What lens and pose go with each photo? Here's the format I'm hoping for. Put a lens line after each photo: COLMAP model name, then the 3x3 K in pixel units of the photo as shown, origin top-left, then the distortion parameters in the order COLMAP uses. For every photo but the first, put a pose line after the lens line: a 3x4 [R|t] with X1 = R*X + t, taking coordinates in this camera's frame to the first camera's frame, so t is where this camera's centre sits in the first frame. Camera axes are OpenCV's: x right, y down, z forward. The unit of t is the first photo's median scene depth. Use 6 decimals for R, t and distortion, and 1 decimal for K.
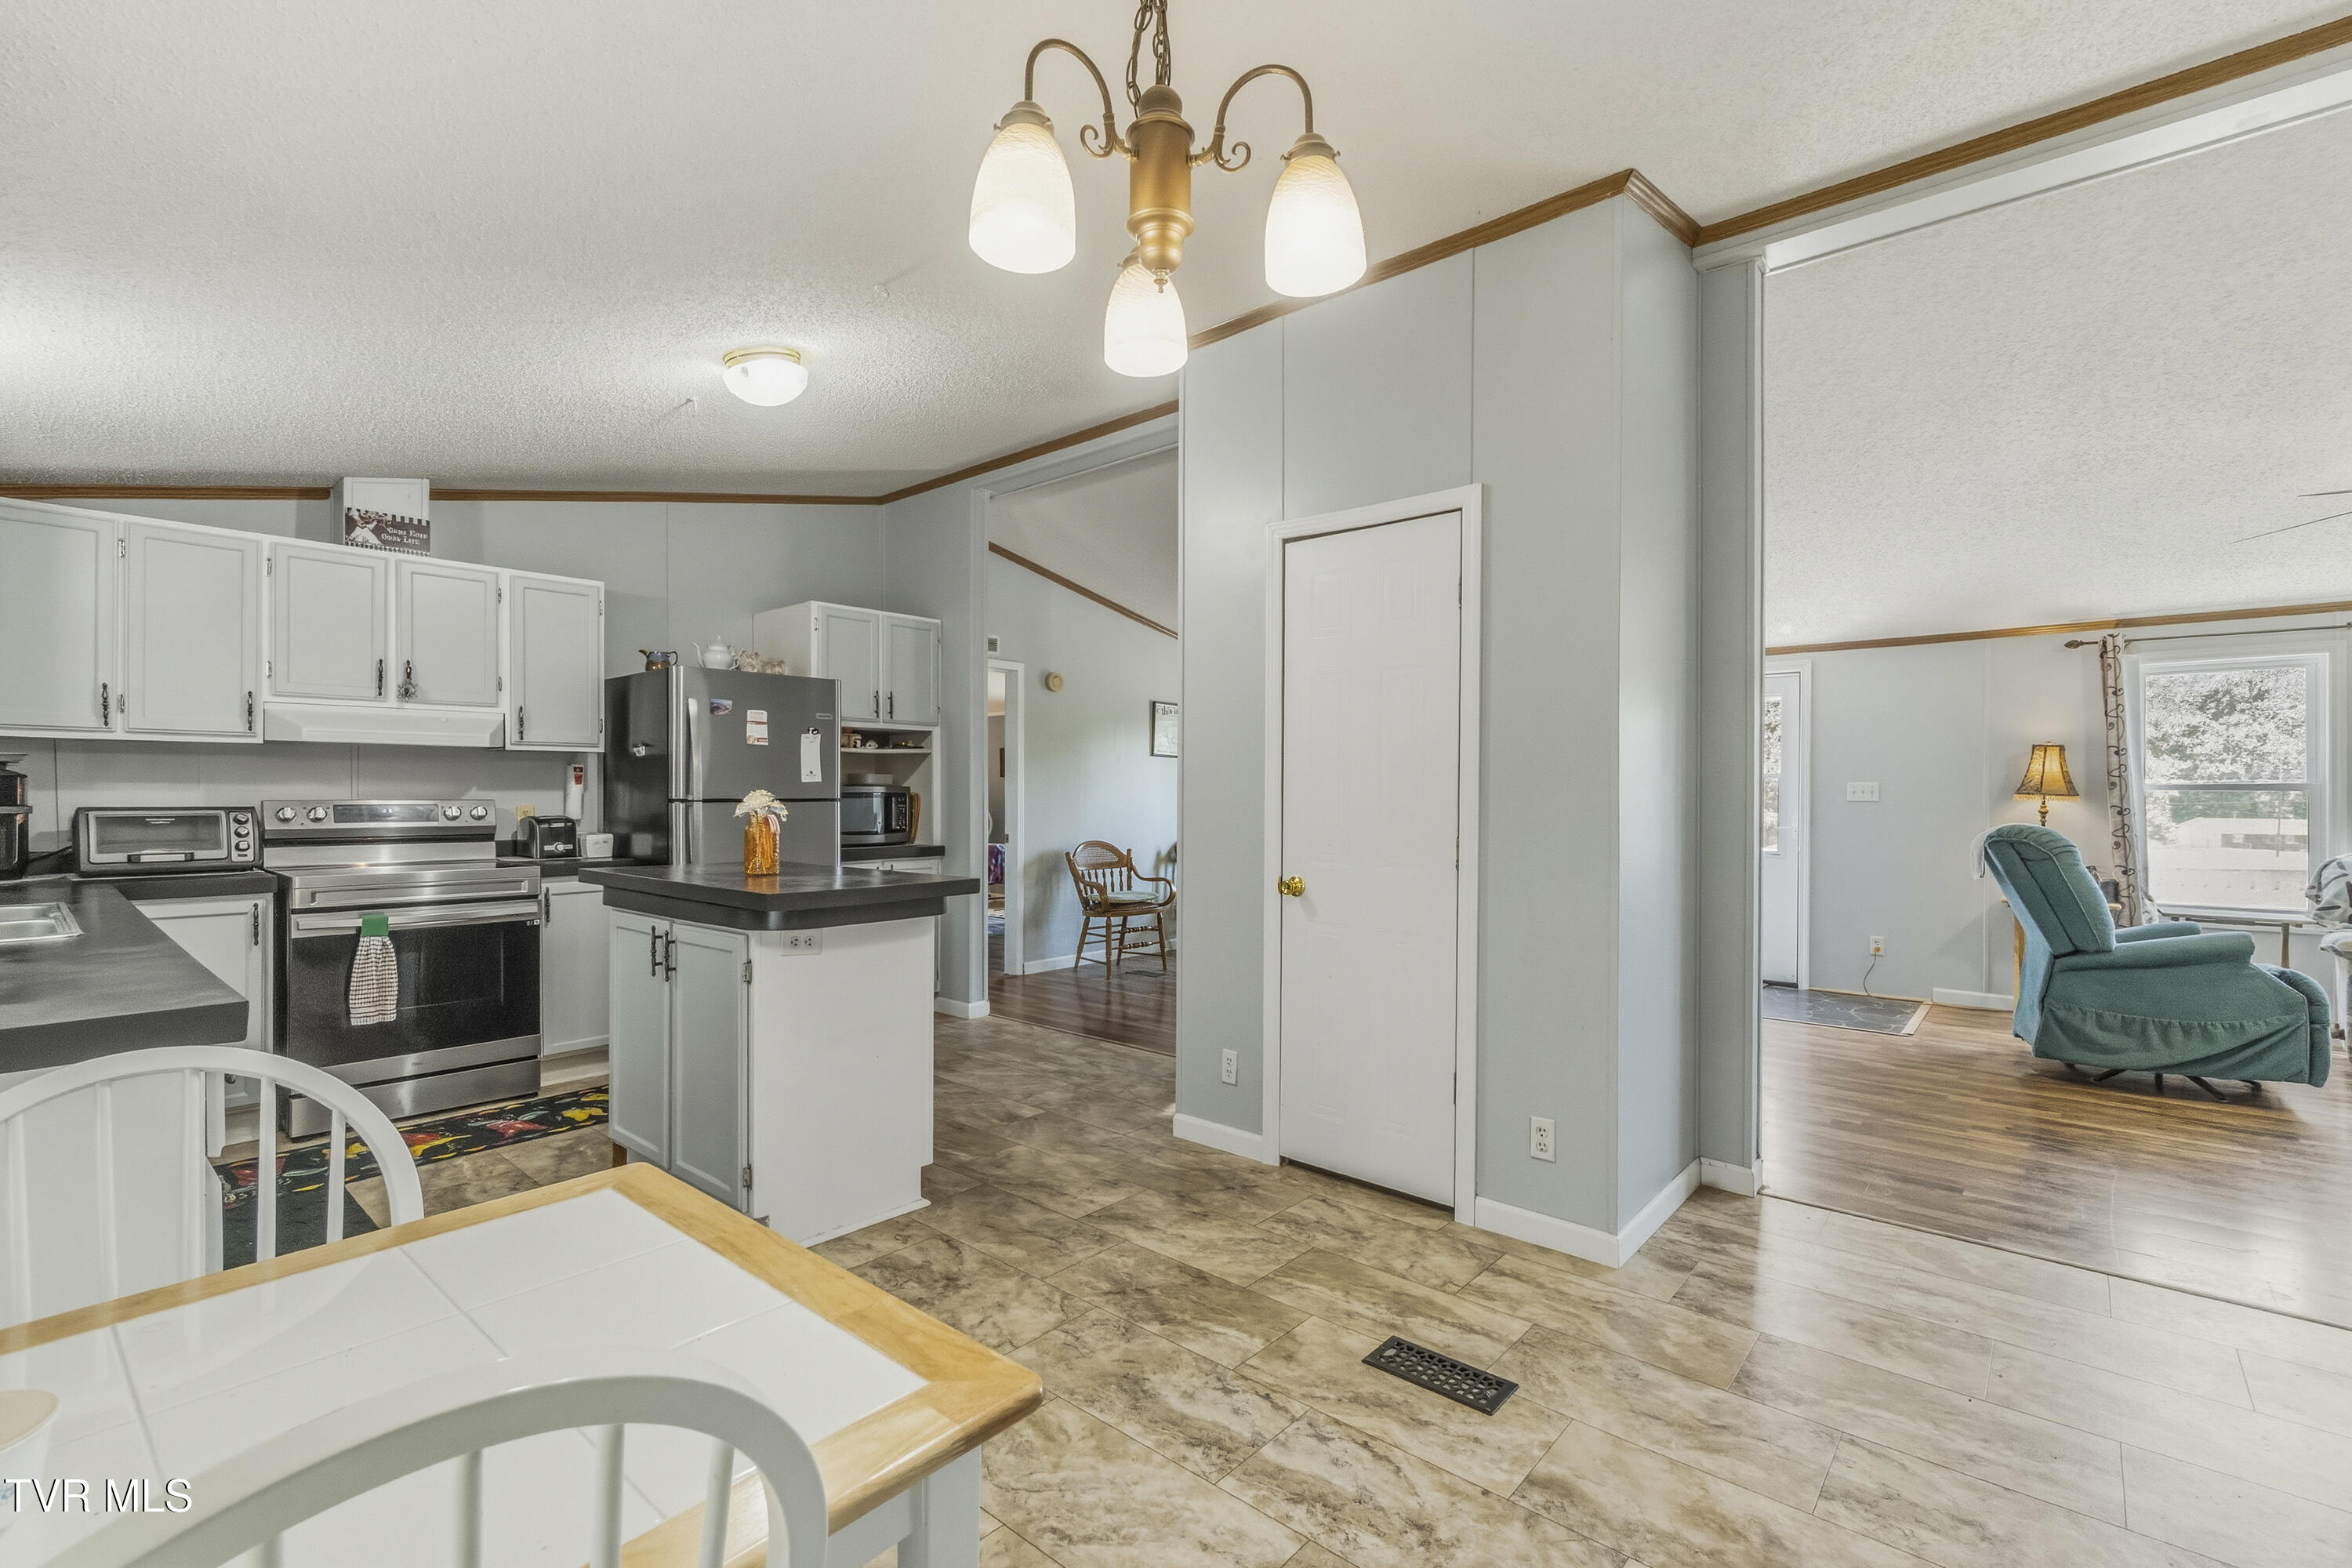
lens RADIAL K [[1023.9, 0, 1192.3], [0, 1023.9, 790.3], [0, 0, 1]] dist [-0.006702, 0.002588]
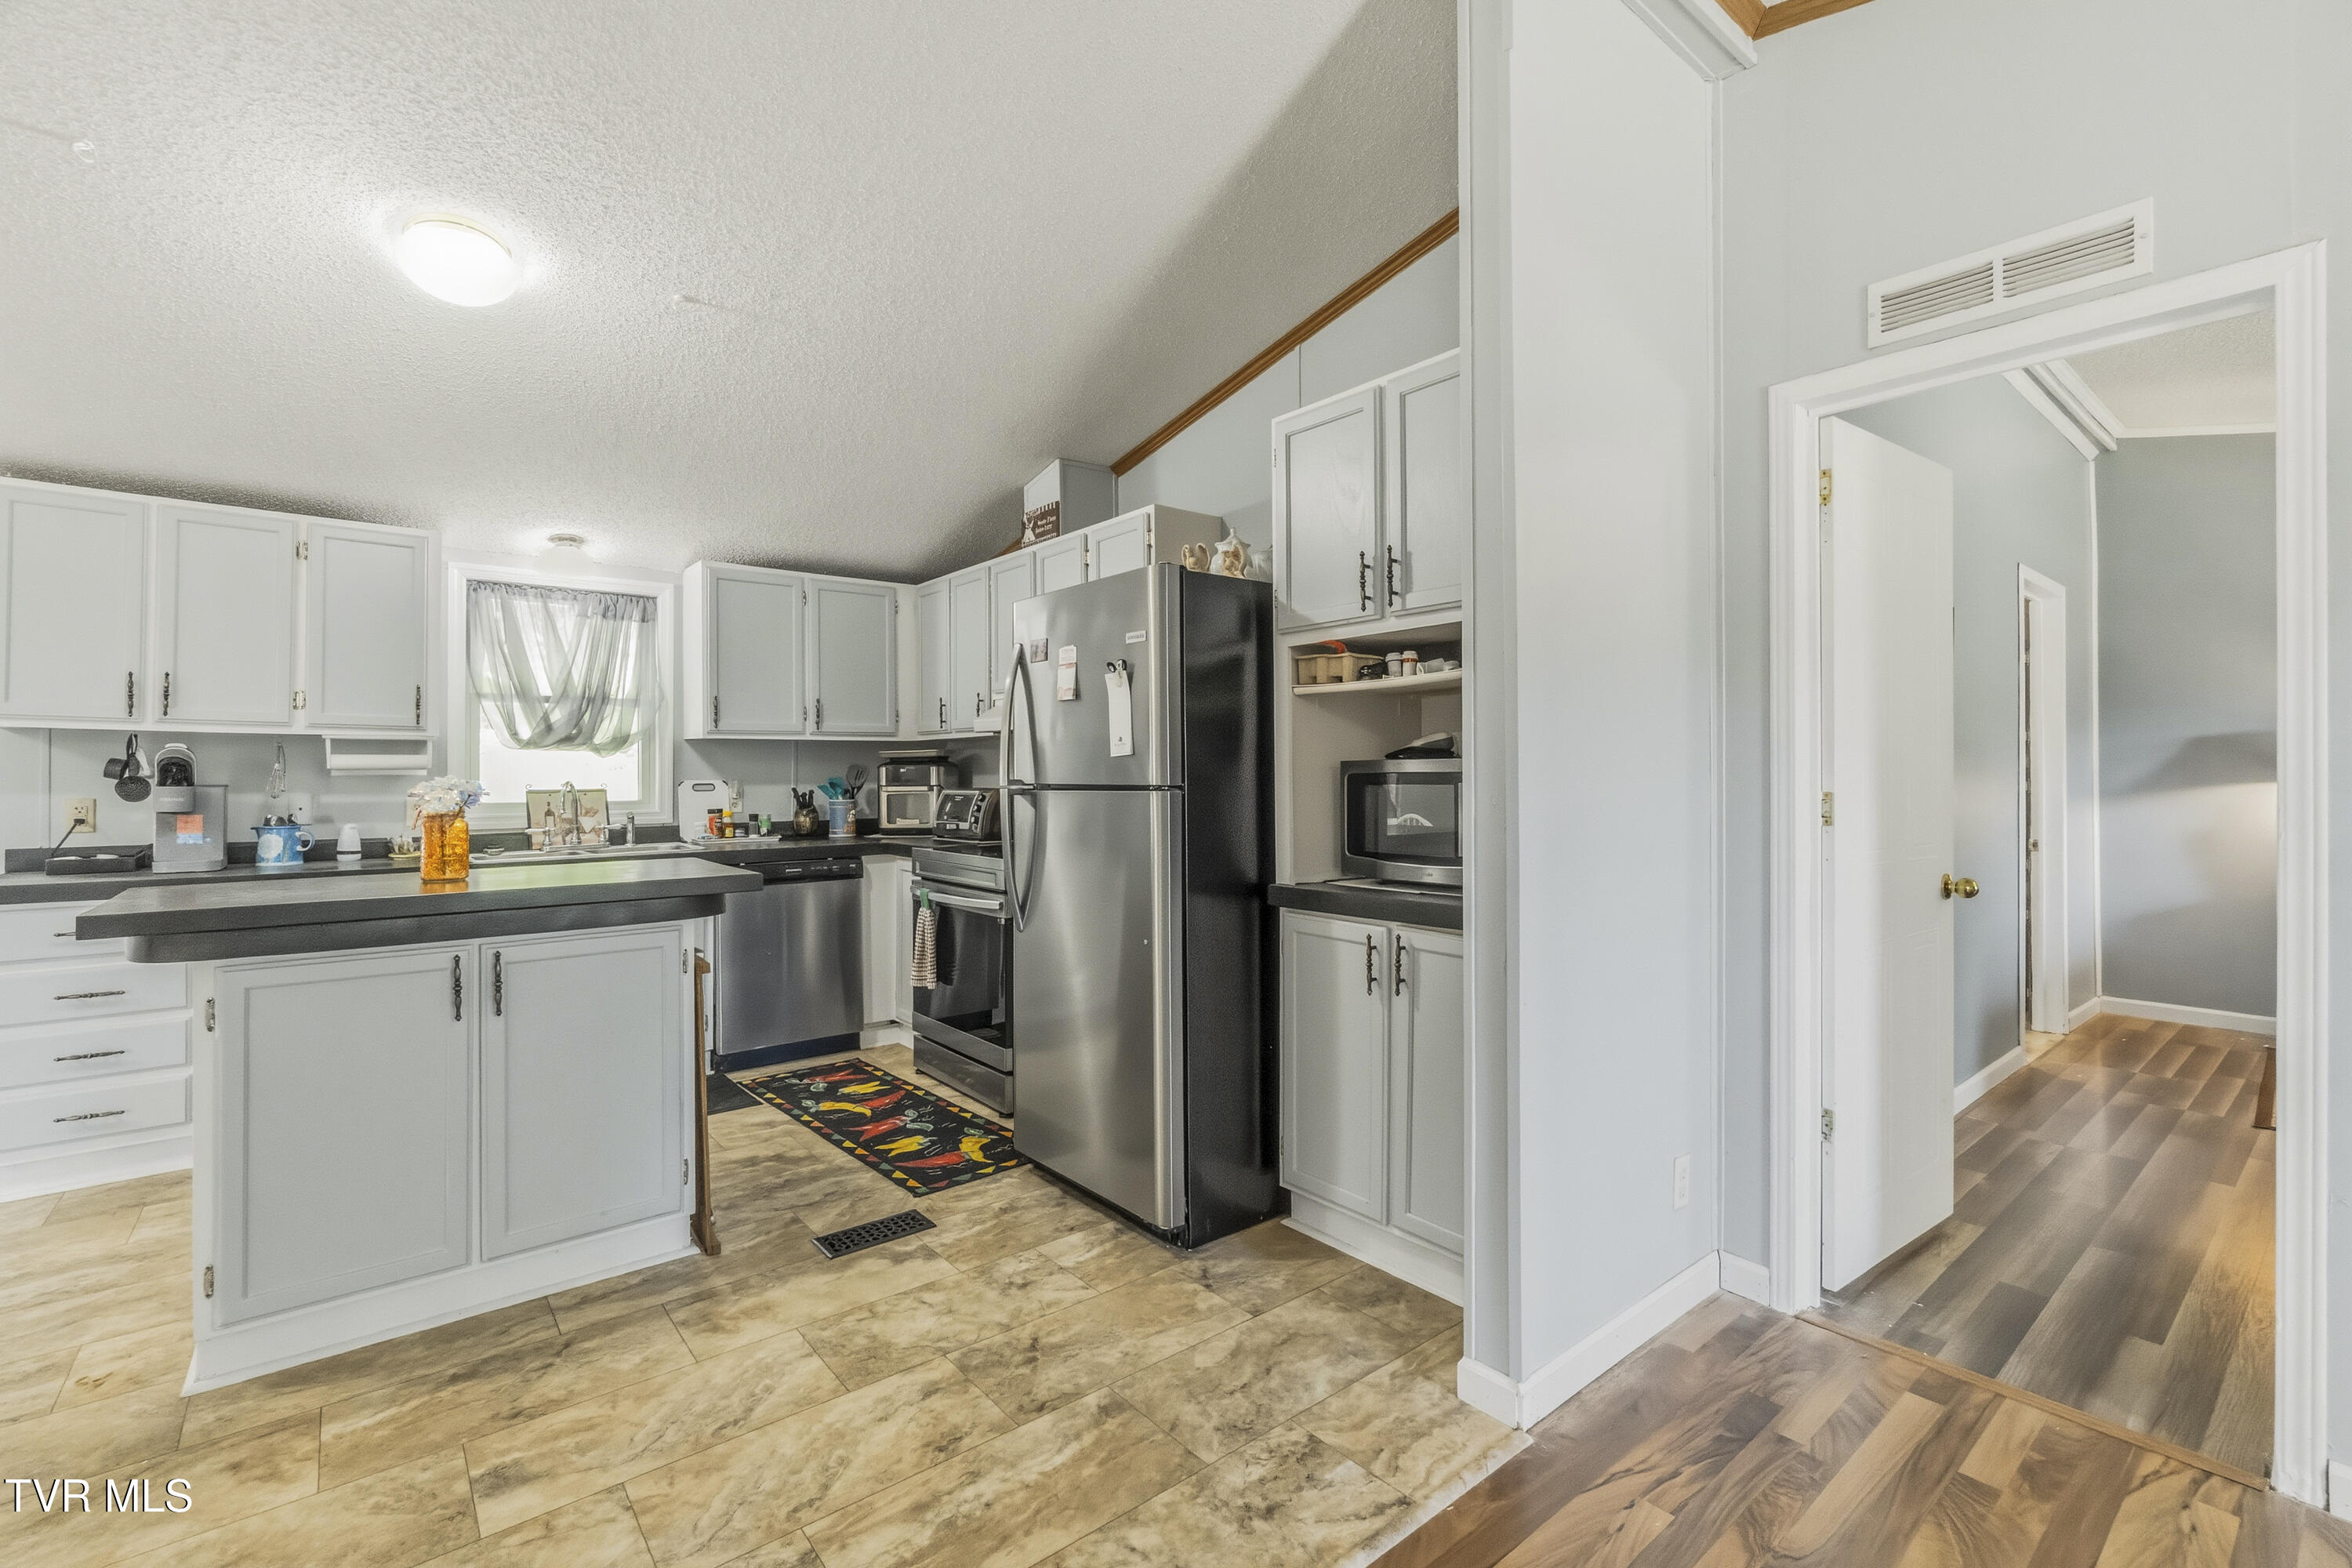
lens RADIAL K [[1023.9, 0, 1165.4], [0, 1023.9, 768.2], [0, 0, 1]] dist [-0.006702, 0.002588]
pose [[-0.182671, -0.006887, -0.983150, 0.224656], [0.009910, 0.999912, -0.008846, 0.005197], [0.983124, -0.011359, -0.182587, 1.381776]]
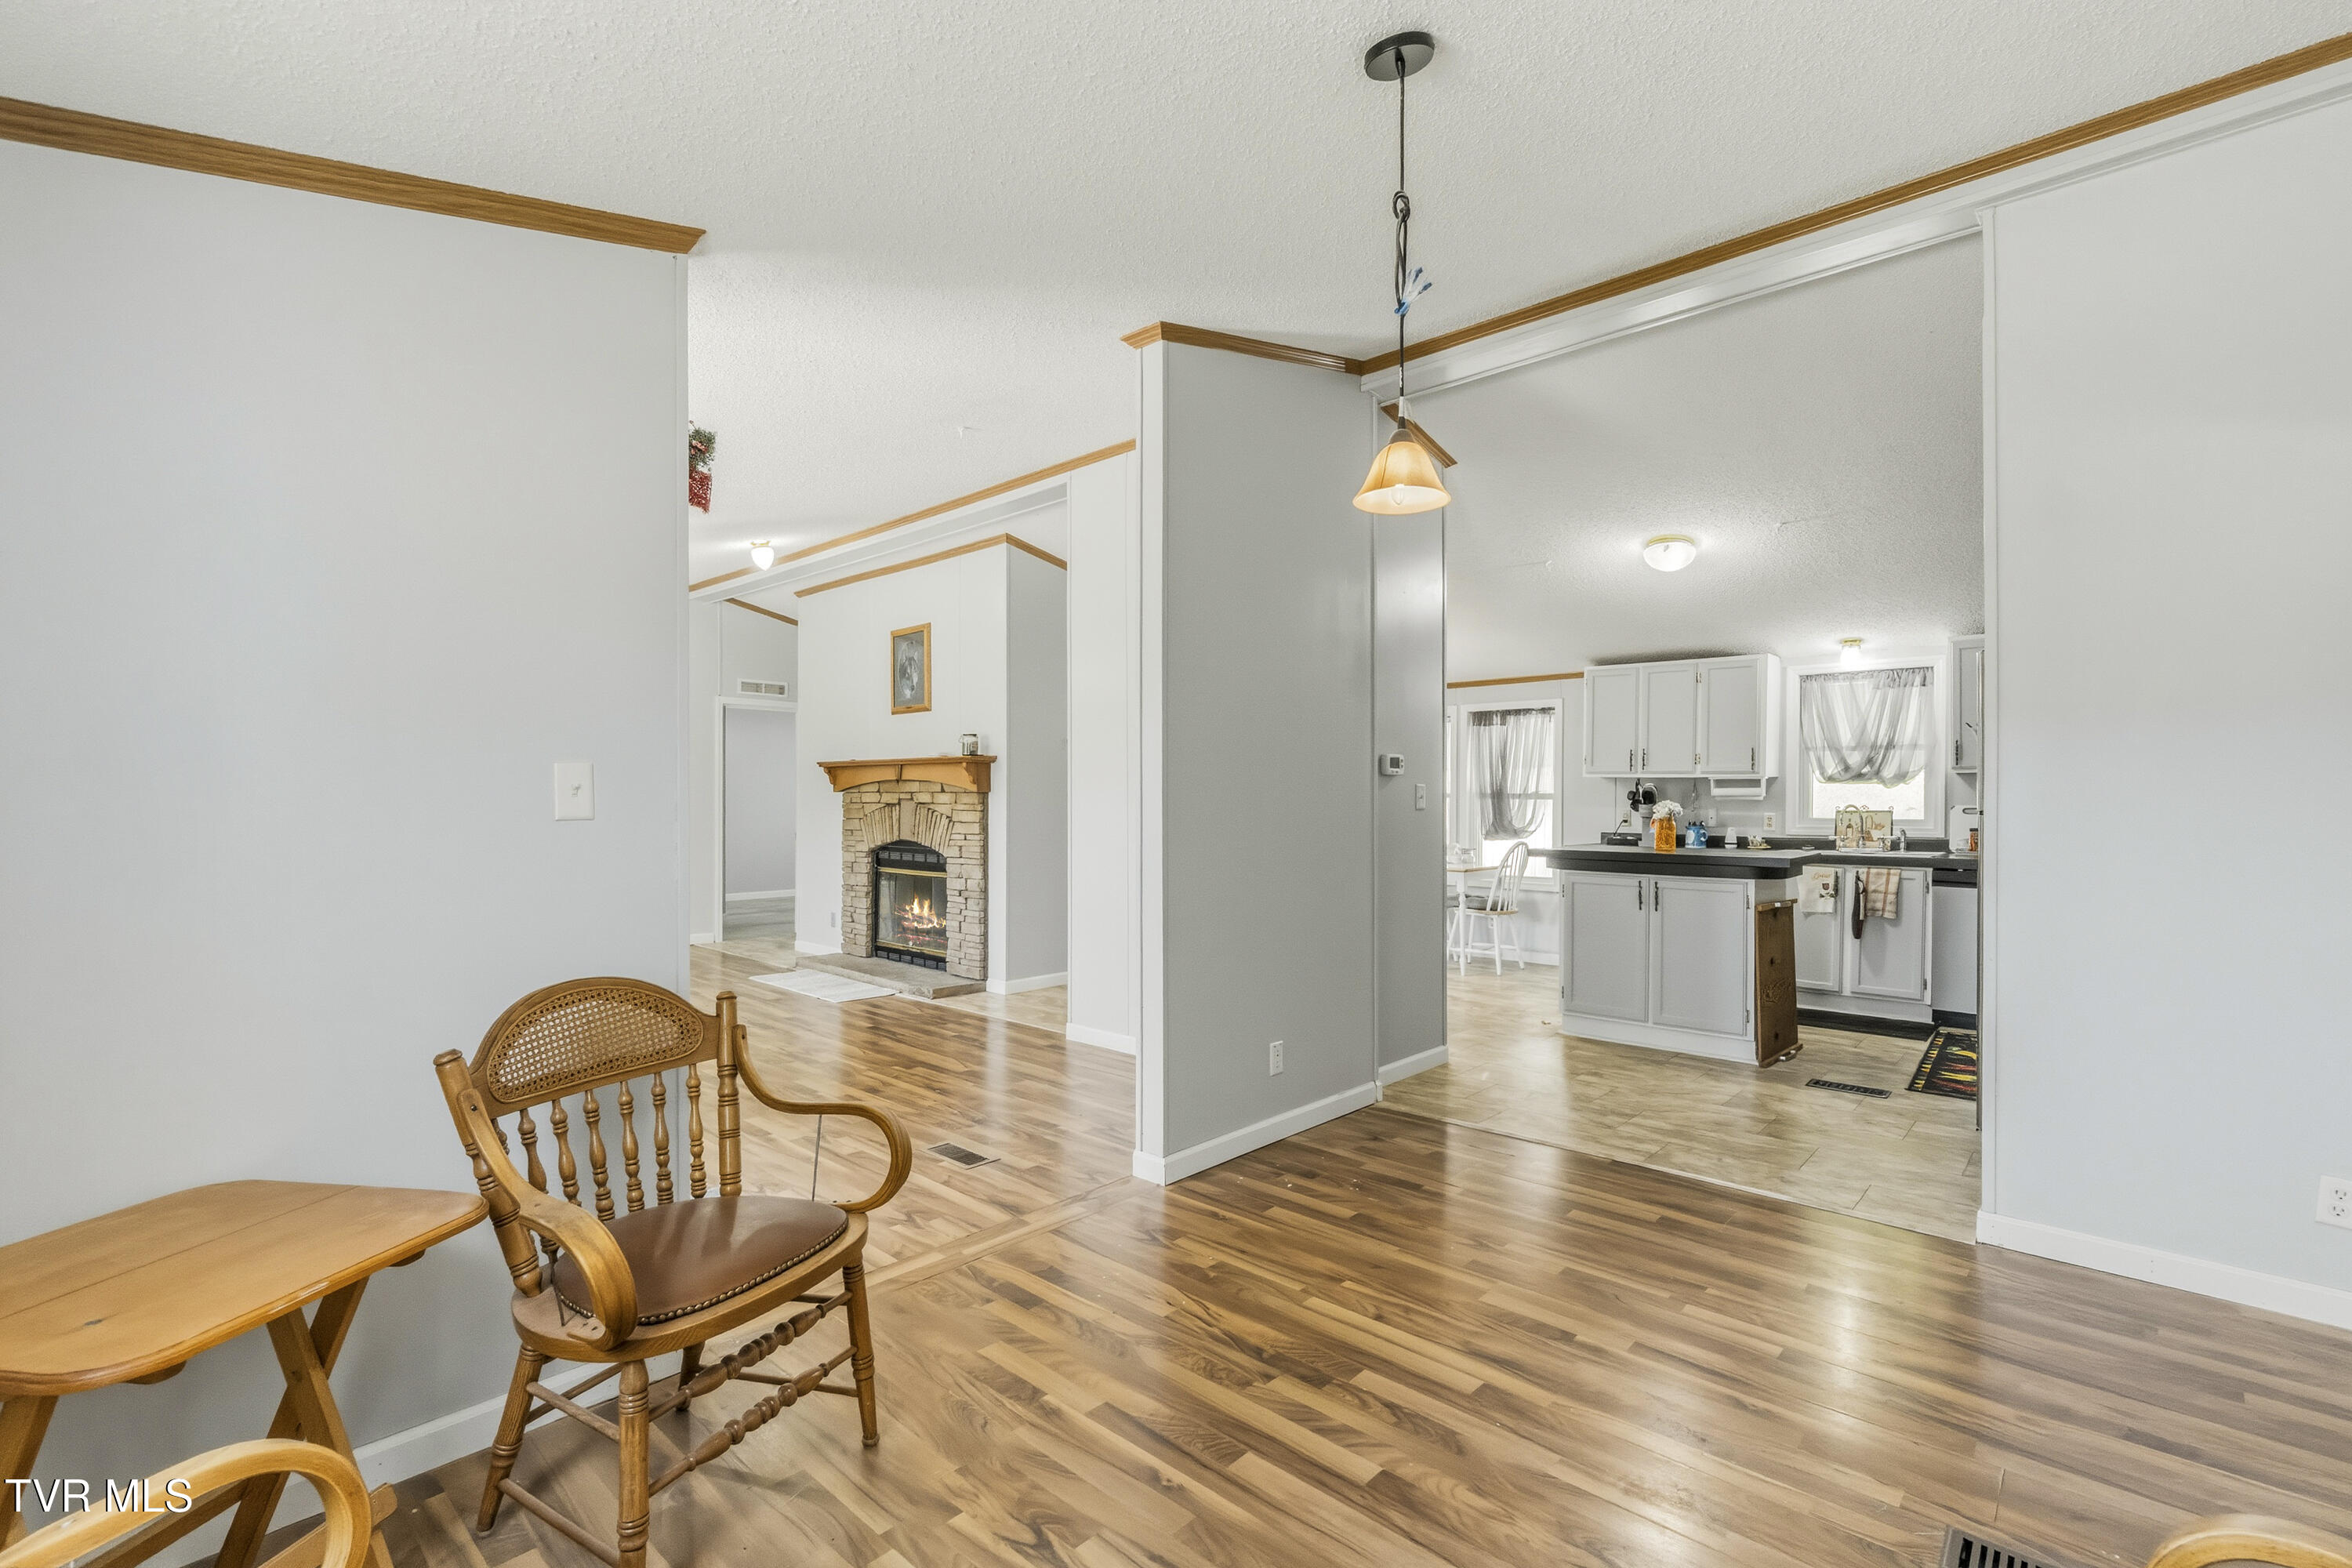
lens RADIAL K [[1023.9, 0, 1194.5], [0, 1023.9, 799.6], [0, 0, 1]] dist [-0.006702, 0.002588]
pose [[-0.999339, -0.005399, 0.035960, 0.248347], [-0.005492, 0.999982, -0.002495, 0.005173], [-0.035946, -0.002691, -0.999350, 2.212246]]
